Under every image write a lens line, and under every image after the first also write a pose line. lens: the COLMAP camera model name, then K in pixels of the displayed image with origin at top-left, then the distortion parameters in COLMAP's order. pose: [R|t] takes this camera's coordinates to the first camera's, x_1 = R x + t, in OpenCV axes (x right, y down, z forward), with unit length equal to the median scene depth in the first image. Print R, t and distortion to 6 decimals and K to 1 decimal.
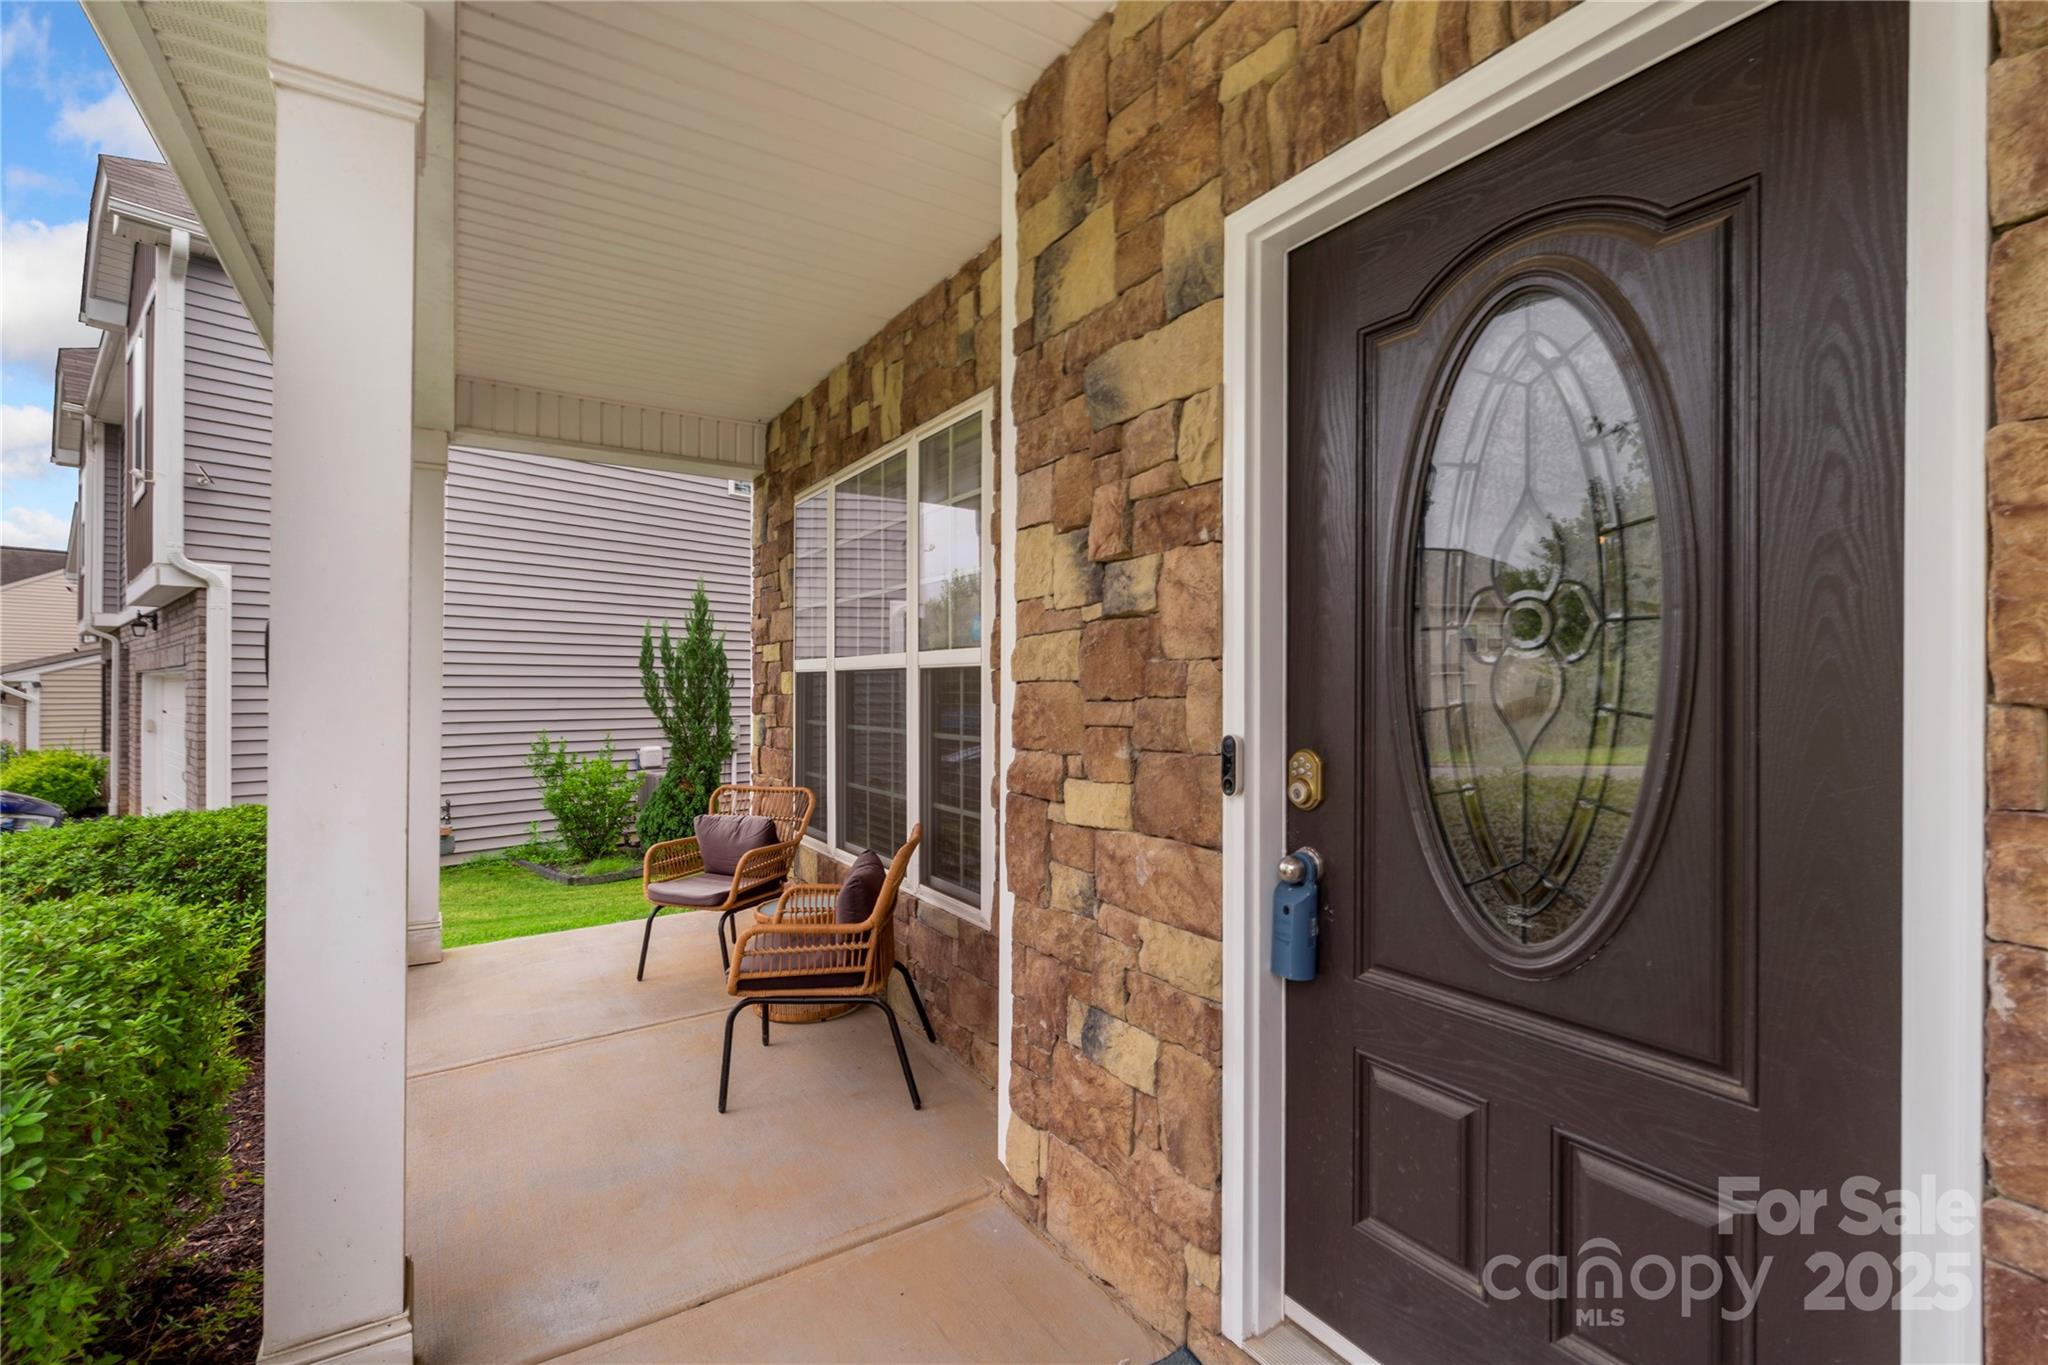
lens RADIAL K [[915.7, 0, 1024.0], [0, 915.7, 682.5], [0, 0, 1]] dist [0.002295, 0.000652]
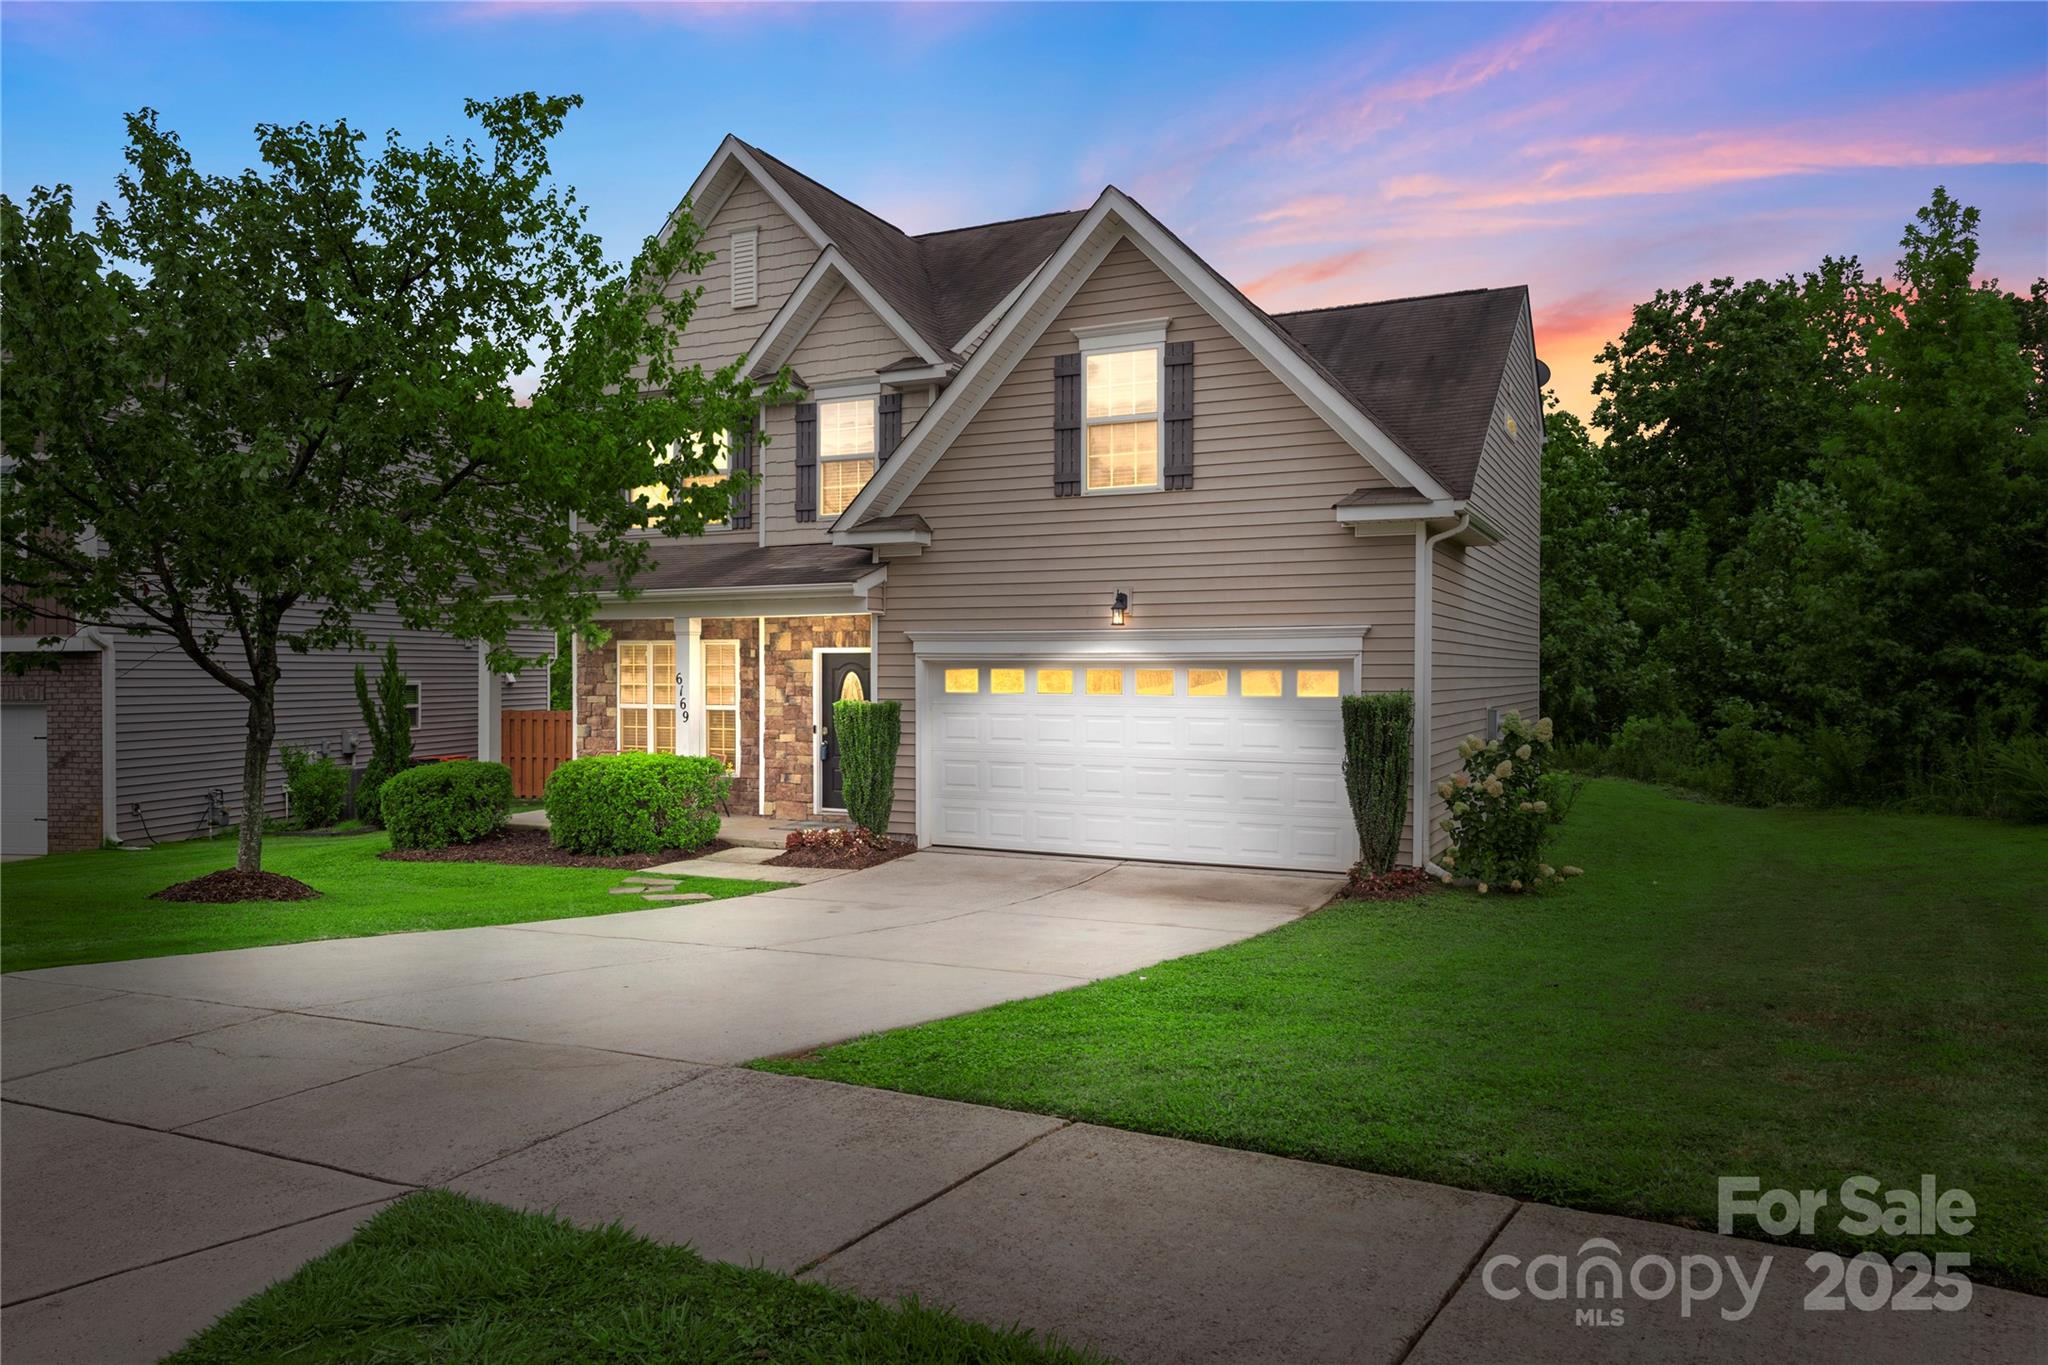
lens RADIAL K [[1373.3, 0, 1024.0], [0, 1373.3, 682.5], [0, 0, 1]] dist [0.000137, 0.000050]
pose [[0.850593, -0.008510, 0.525756, -3.201214], [0.000450, 0.999880, 0.015457, -0.348335], [-0.525824, -0.012911, 0.850495, -7.131330]]
